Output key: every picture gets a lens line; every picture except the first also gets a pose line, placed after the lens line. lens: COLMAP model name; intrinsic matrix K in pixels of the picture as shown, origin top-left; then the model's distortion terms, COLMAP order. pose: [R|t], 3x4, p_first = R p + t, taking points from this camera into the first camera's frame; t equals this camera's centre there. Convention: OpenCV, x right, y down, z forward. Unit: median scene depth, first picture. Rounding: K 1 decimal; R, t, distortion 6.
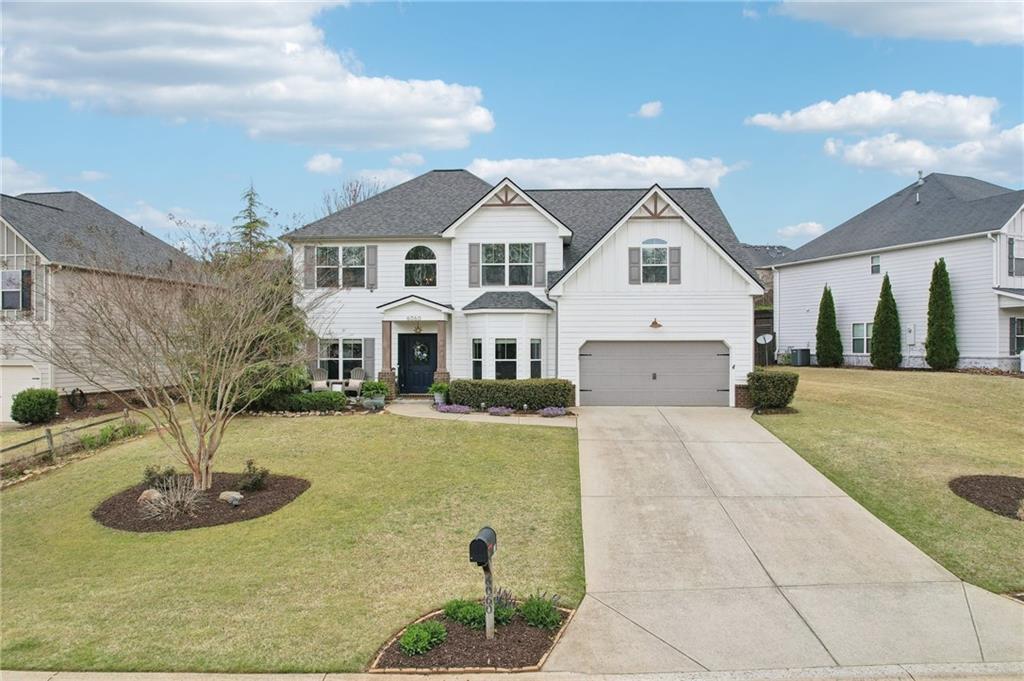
lens RADIAL K [[673.5, 0, 512.0], [0, 673.5, 340.5], [0, 0, 1]] dist [-0.071858, 0.063530]
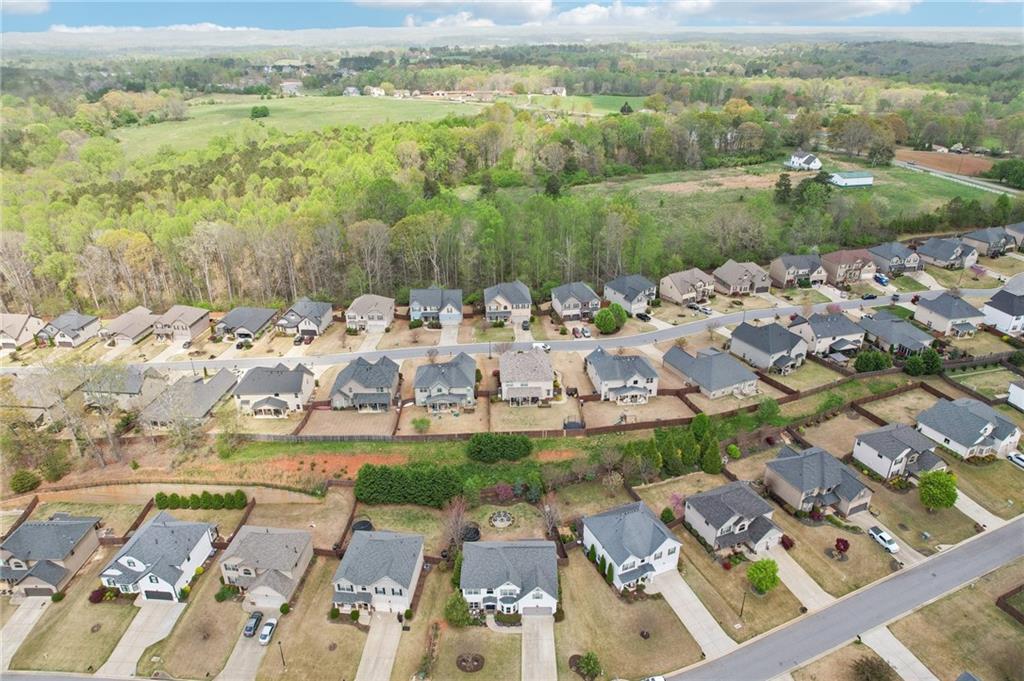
lens RADIAL K [[683.7, 0, 512.0], [0, 683.7, 340.5], [0, 0, 1]] dist [-0.073036, 0.074627]
pose [[0.997985, -0.027172, 0.057337, -0.214490], [-0.001639, 0.892320, 0.451400, -4.005781], [-0.063429, -0.450584, 0.890478, -2.583397]]
